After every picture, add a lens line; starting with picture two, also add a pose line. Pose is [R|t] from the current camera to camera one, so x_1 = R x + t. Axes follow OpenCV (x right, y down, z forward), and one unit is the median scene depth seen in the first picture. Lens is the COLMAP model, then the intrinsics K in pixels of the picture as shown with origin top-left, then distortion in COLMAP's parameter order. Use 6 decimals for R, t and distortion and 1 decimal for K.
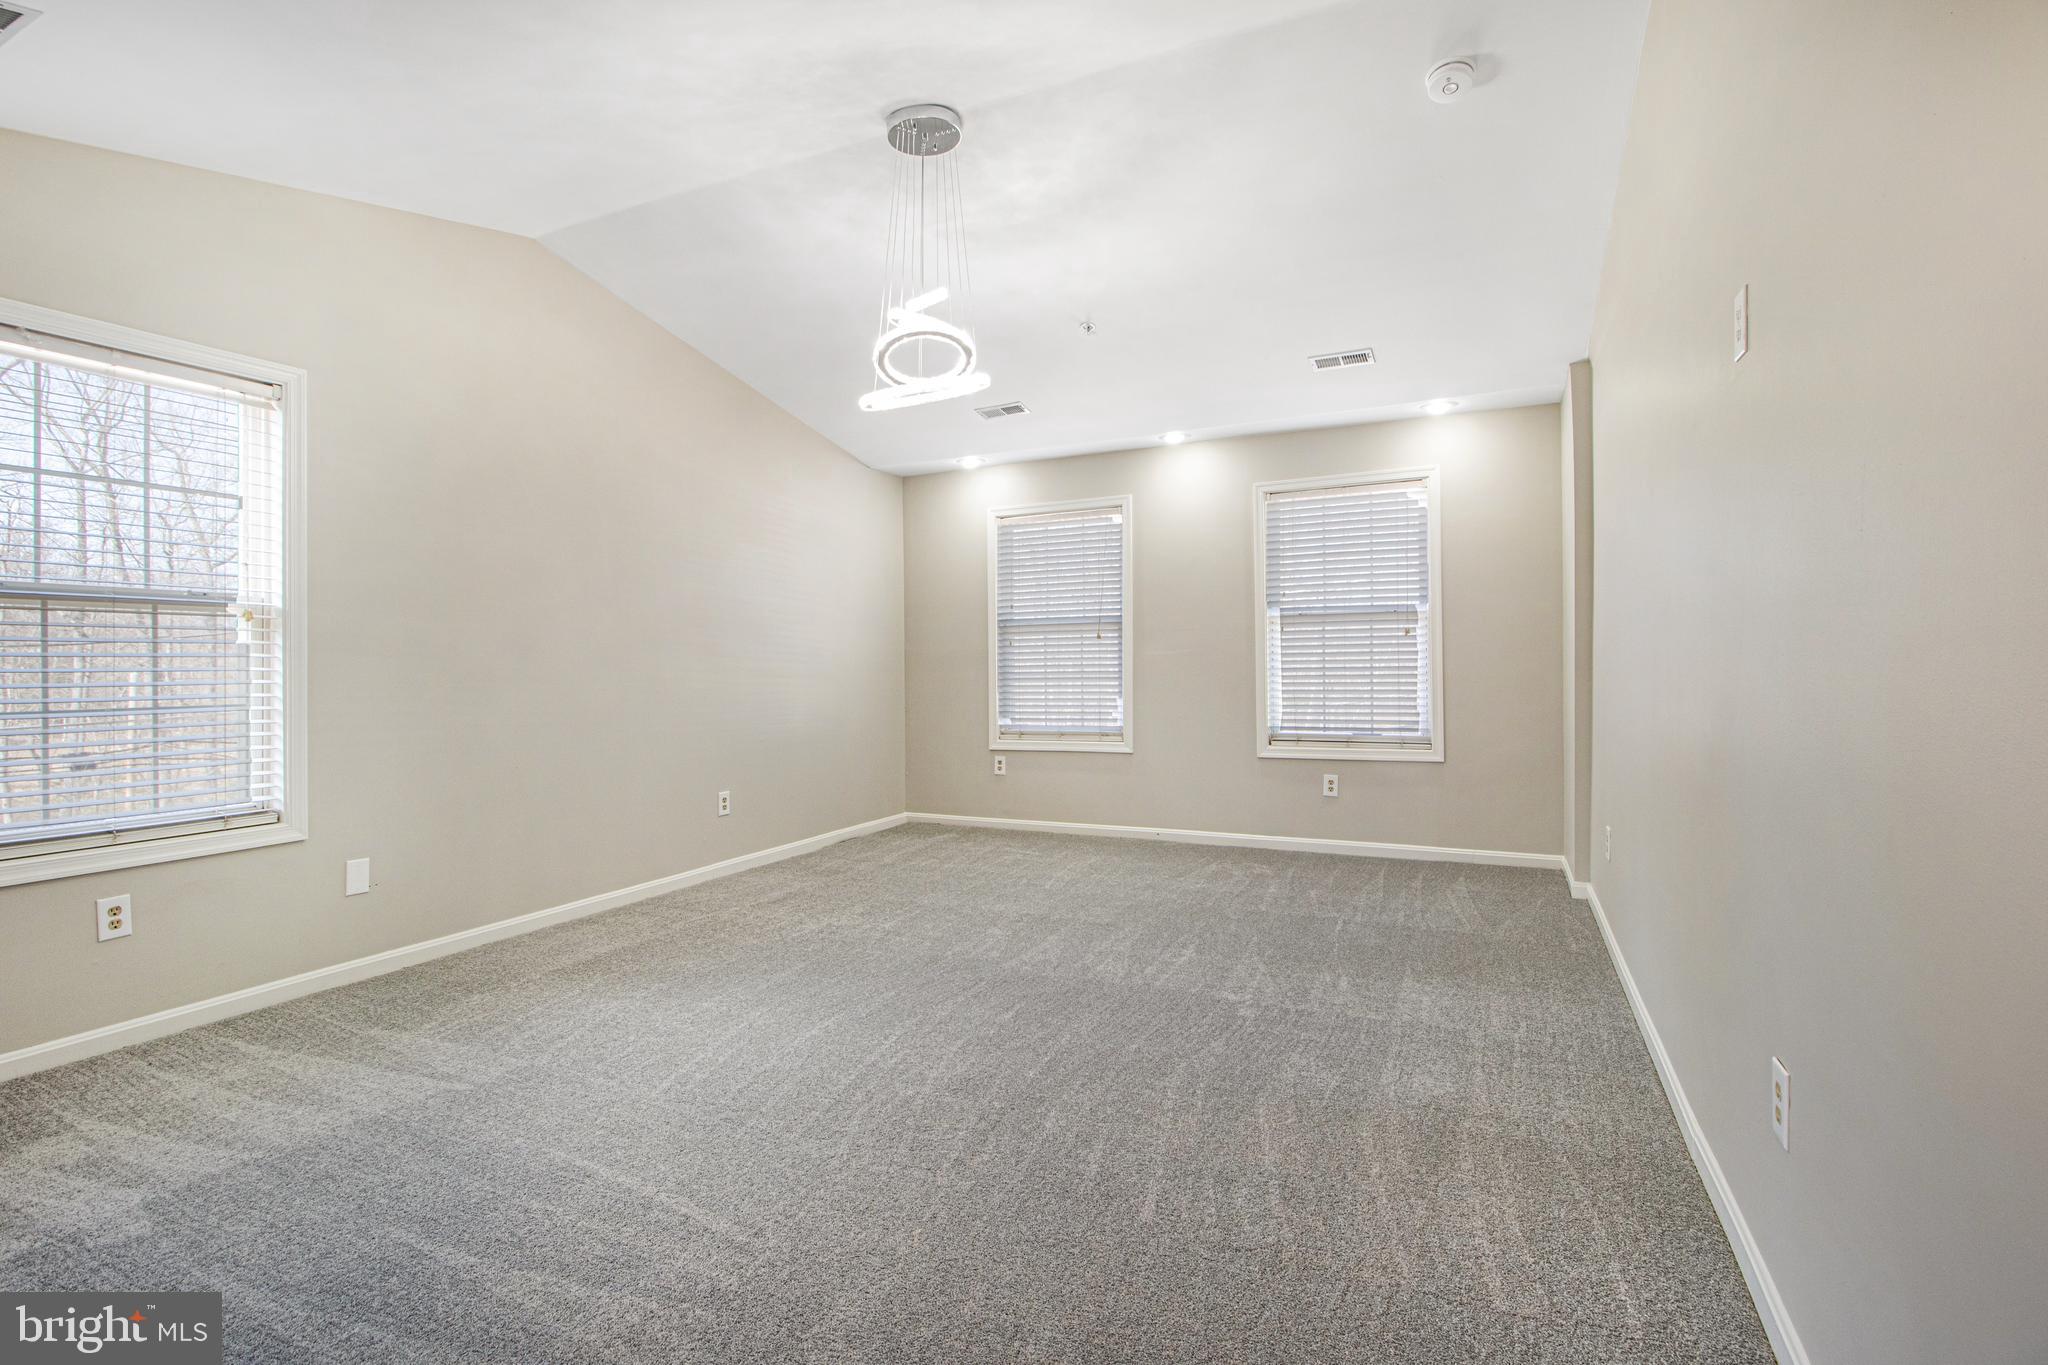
lens RADIAL K [[971.6, 0, 1026.8], [0, 971.6, 659.4], [0, 0, 1]] dist [0.003456, -0.011399]
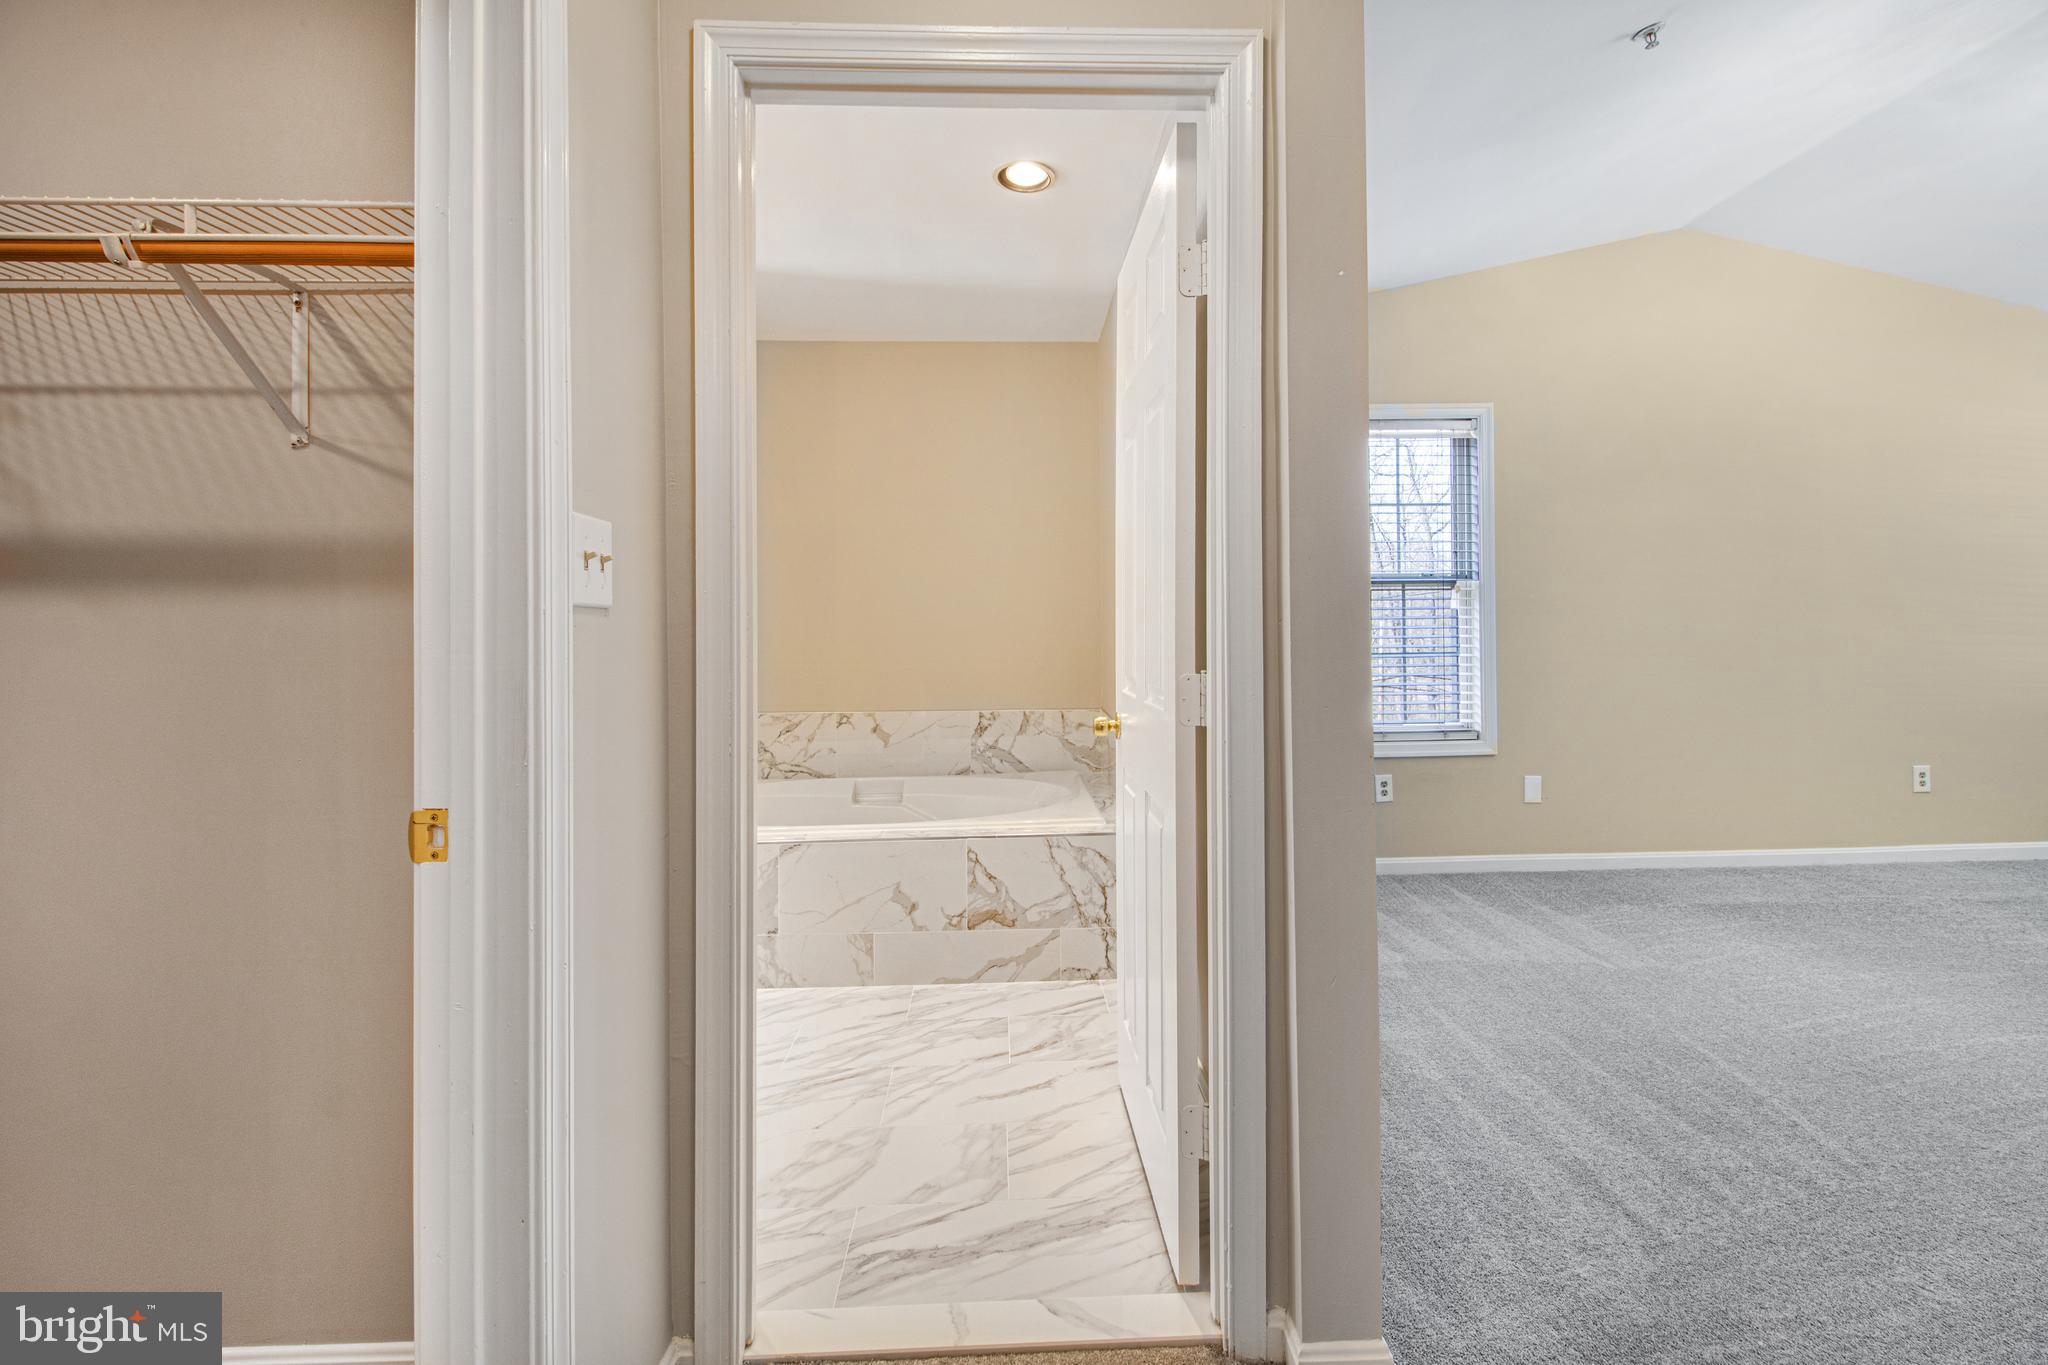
lens RADIAL K [[987.0, 0, 1029.1], [0, 987.0, 609.2], [0, 0, 1]] dist [0.001034, -0.007047]
pose [[0.467083, -0.007353, -0.884183, 0.178582], [0.010482, 0.999941, -0.002779, -0.019952], [0.884152, -0.007970, 0.467132, -0.226720]]
